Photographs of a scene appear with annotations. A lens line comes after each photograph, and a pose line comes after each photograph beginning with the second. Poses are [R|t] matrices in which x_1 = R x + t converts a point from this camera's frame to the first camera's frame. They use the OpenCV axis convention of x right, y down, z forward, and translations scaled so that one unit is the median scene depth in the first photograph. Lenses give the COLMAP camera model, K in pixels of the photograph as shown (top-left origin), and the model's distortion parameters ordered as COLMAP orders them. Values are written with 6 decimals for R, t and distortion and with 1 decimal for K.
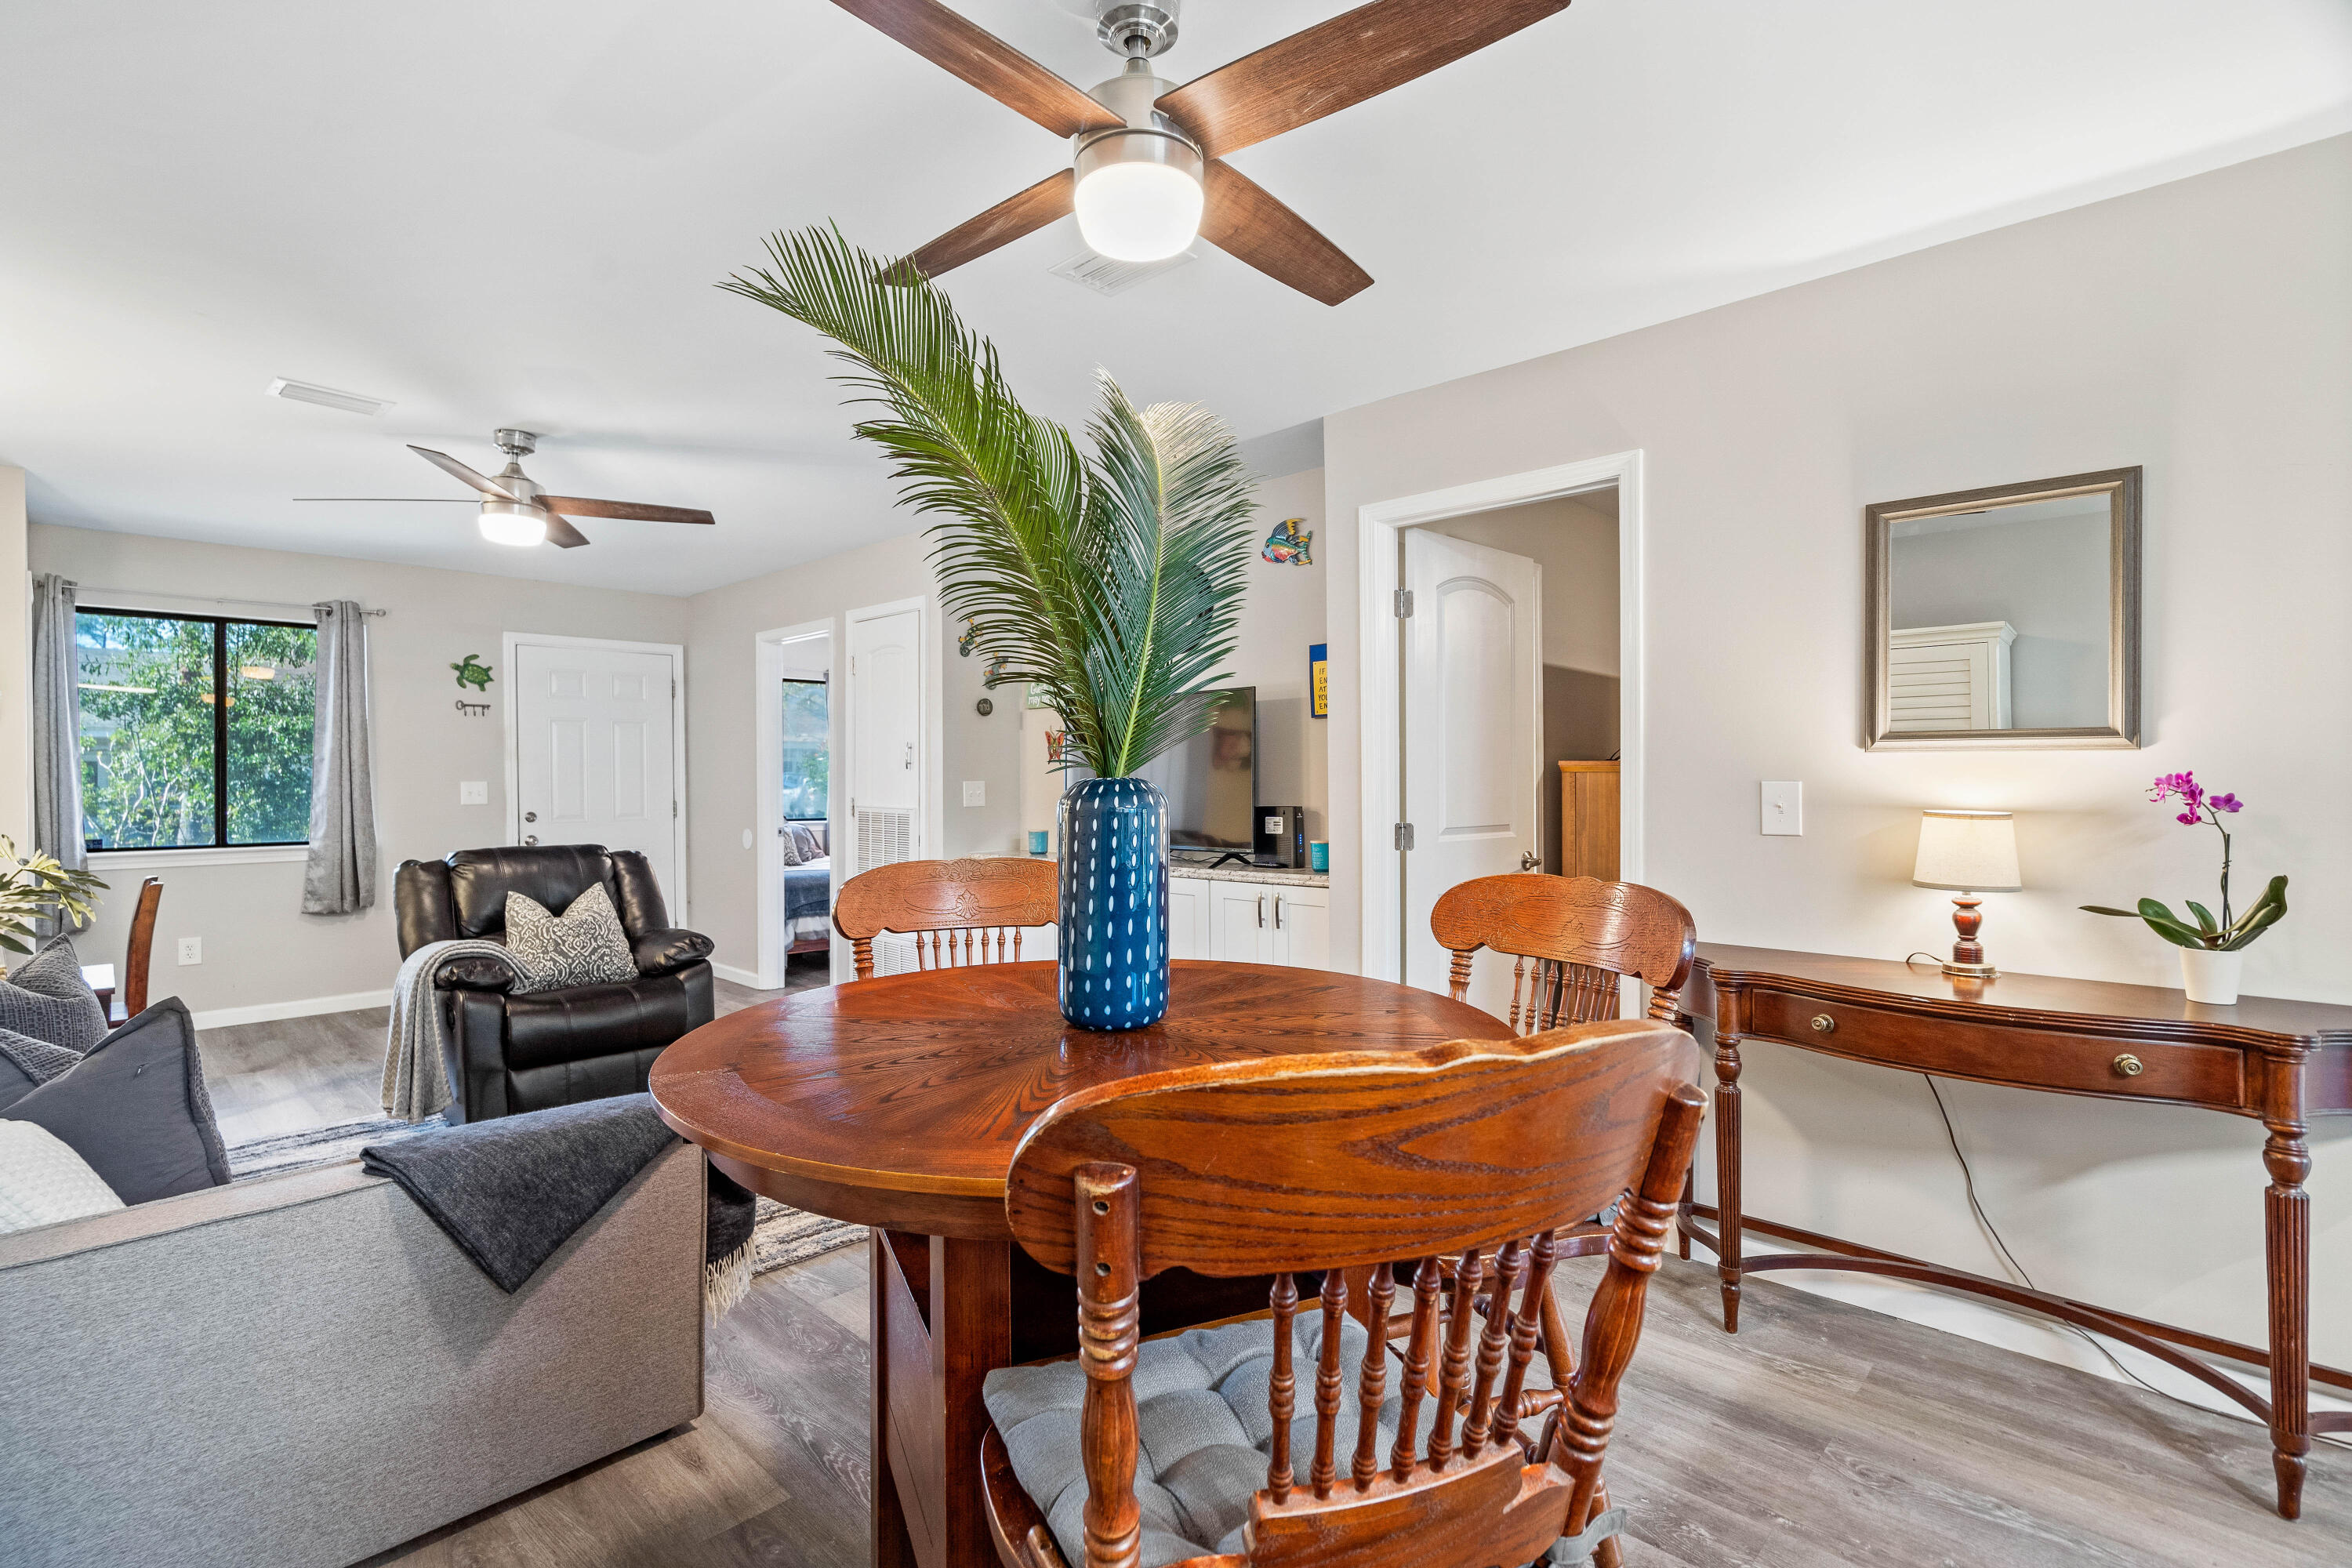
lens RADIAL K [[1100.7, 0, 1172.8], [0, 1100.7, 790.2], [0, 0, 1]] dist [-0.002013, 0.000985]
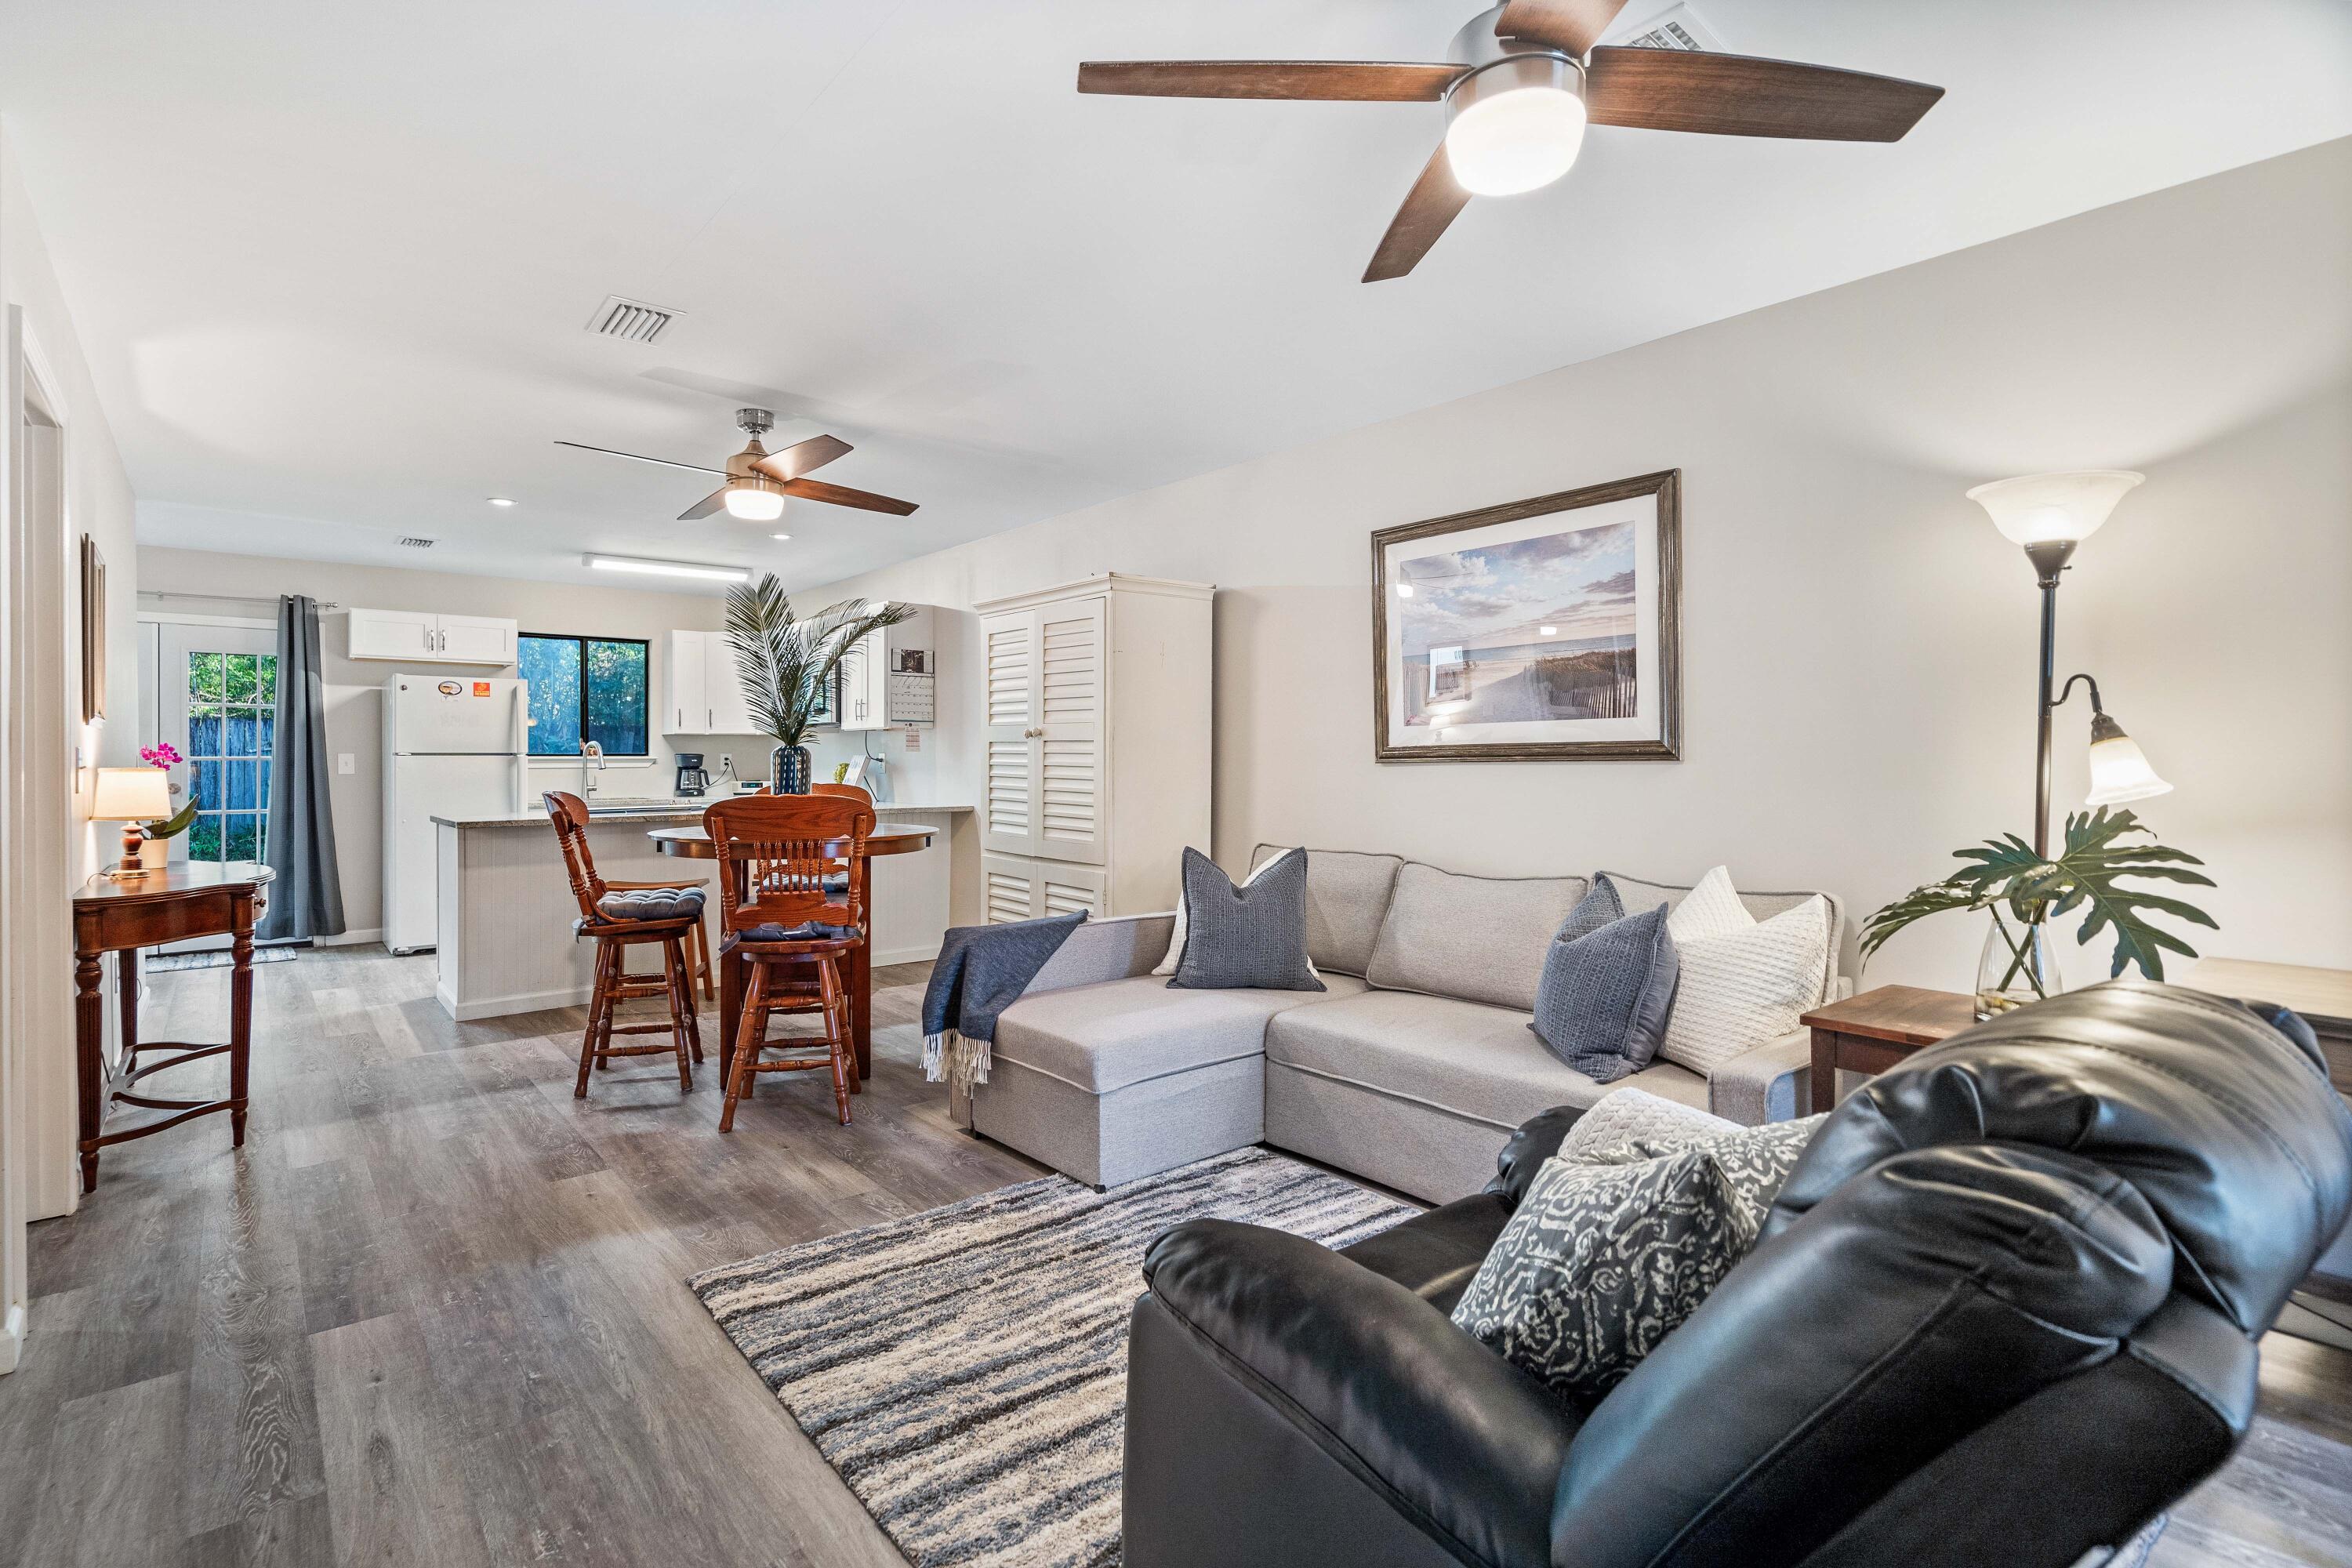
lens RADIAL K [[1100.7, 0, 1157.9], [0, 1100.7, 766.2], [0, 0, 1]] dist [-0.002013, 0.000985]
pose [[-0.993197, 0.004033, 0.116377, -0.464091], [0.006554, 0.999752, 0.021295, -0.002878], [-0.116262, 0.021913, -0.992977, 1.310776]]
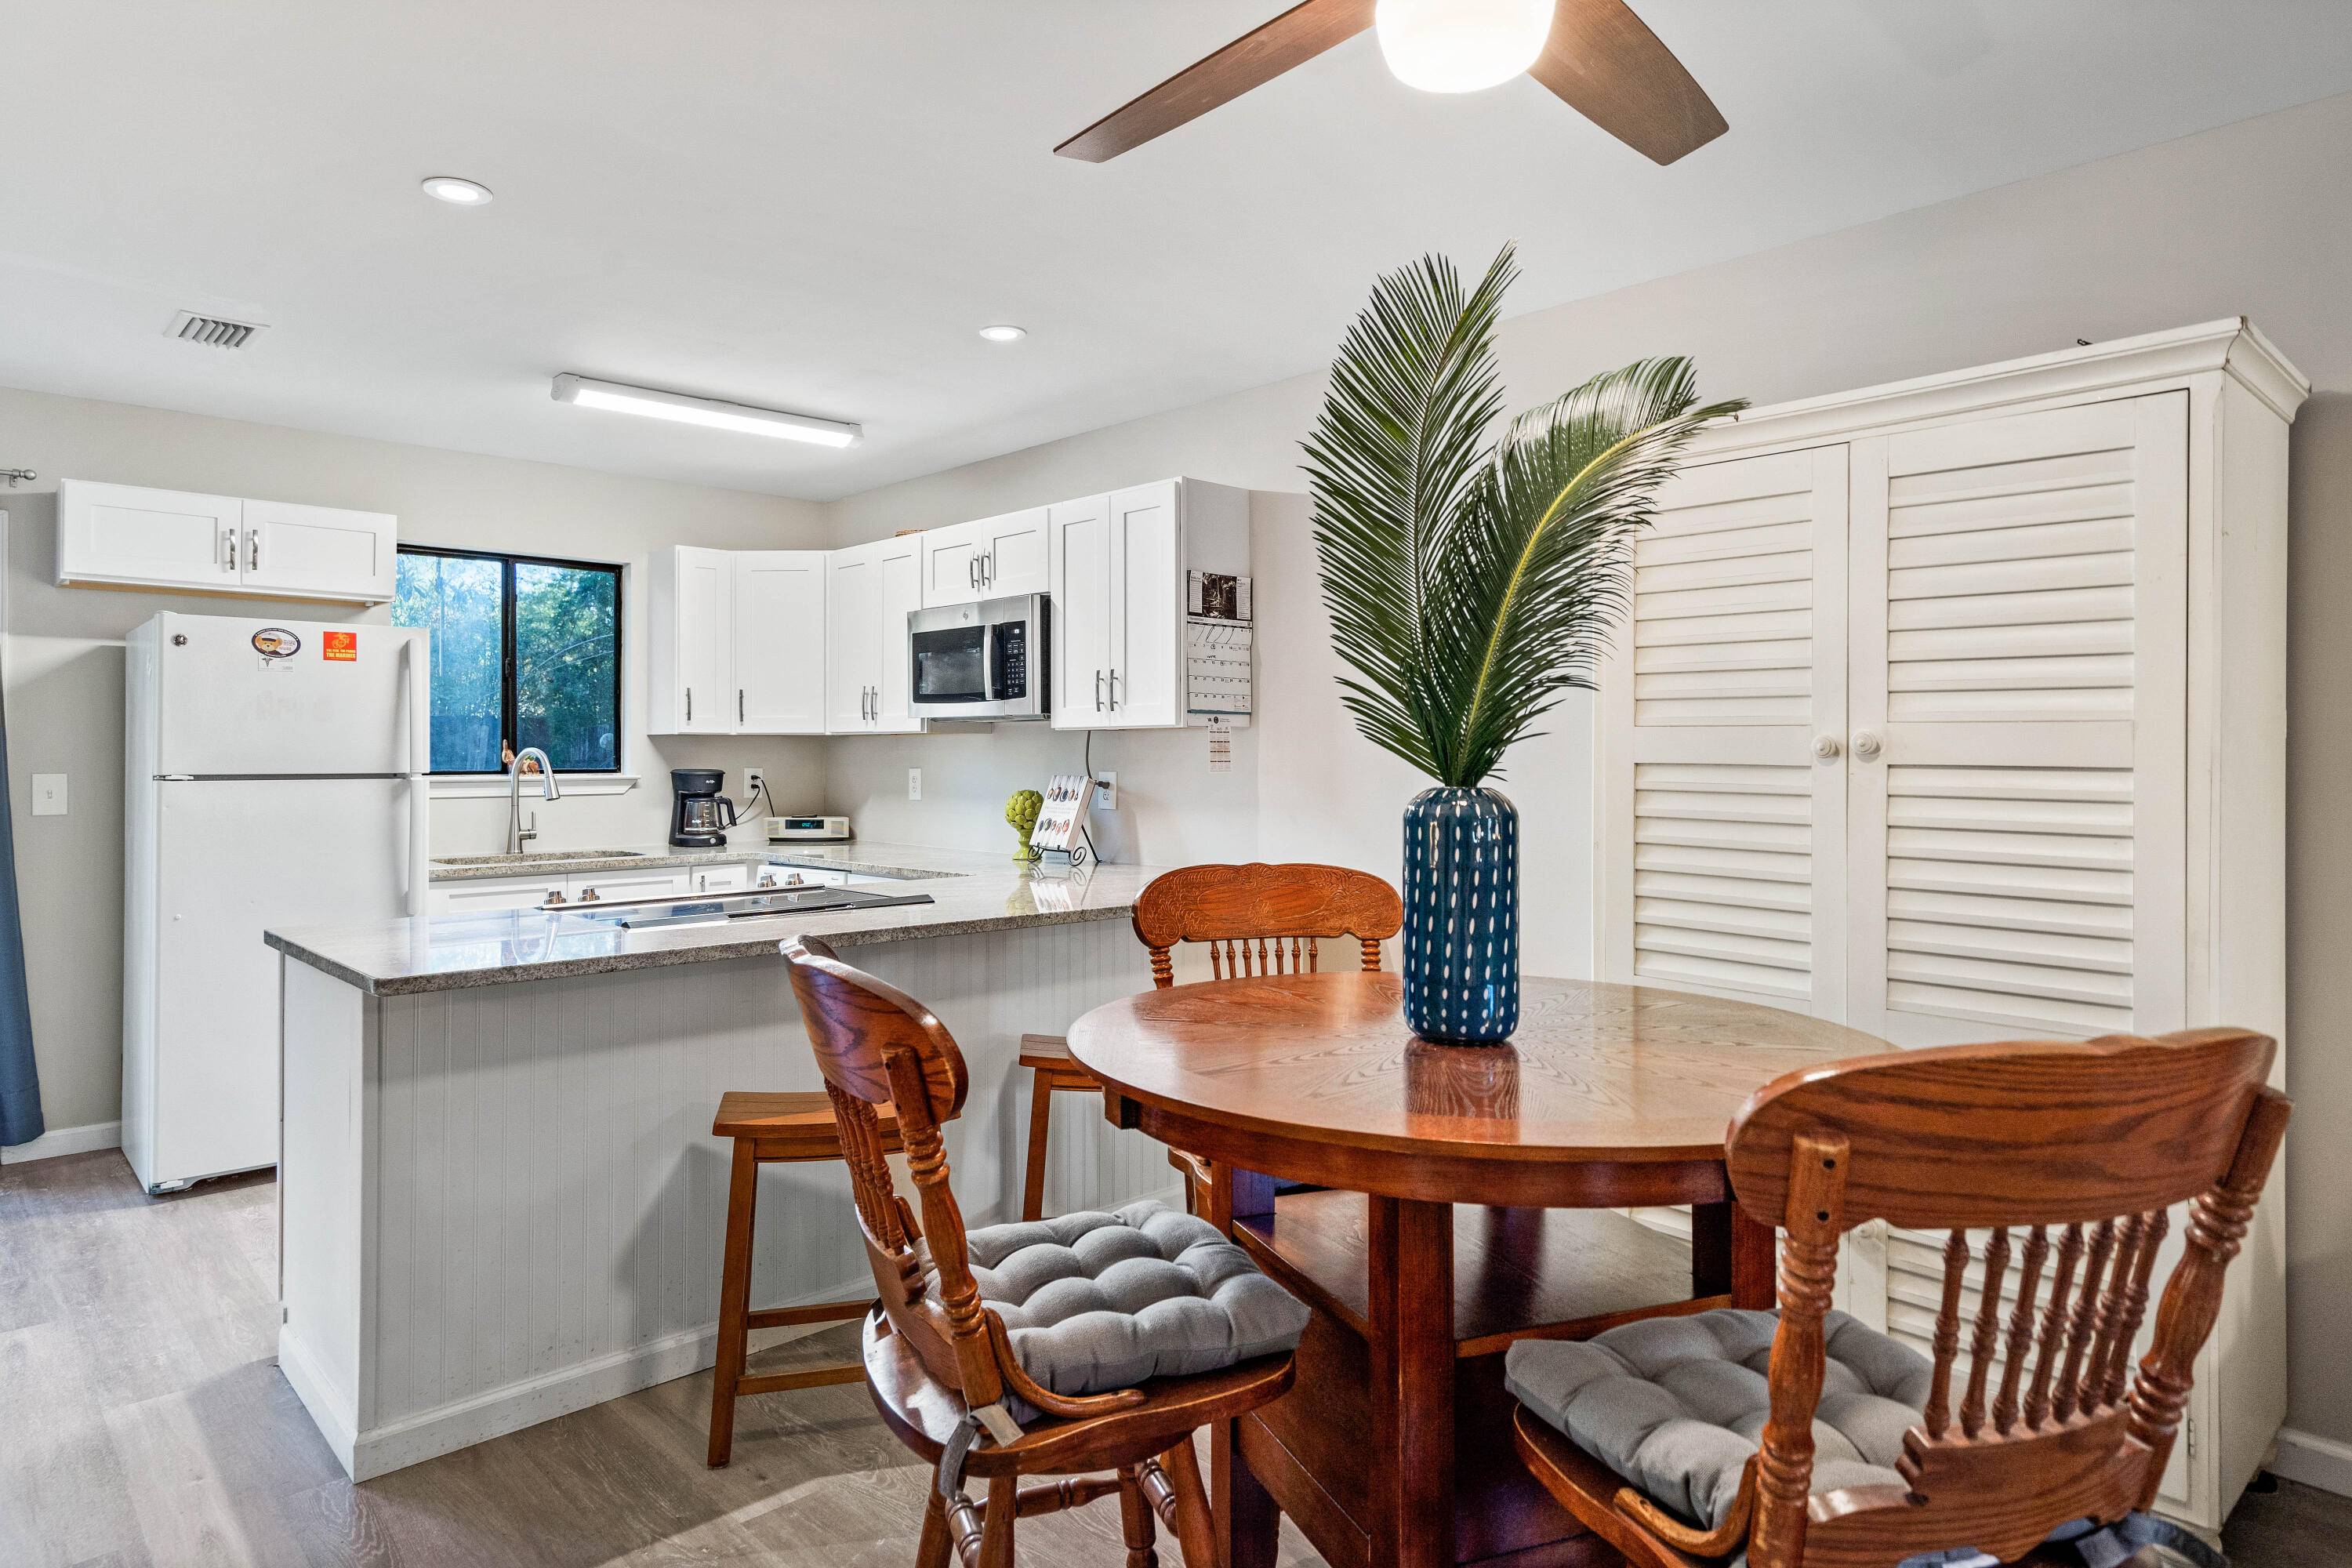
lens RADIAL K [[1358.5, 0, 1191.5], [0, 1358.5, 743.5], [0, 0, 1]] dist [-0.000254, -0.000852]
pose [[-0.999012, 0.004678, 0.044203, 0.051307], [0.004905, 0.999975, 0.005031, -0.018819], [-0.044178, 0.005243, -0.999010, 0.777109]]
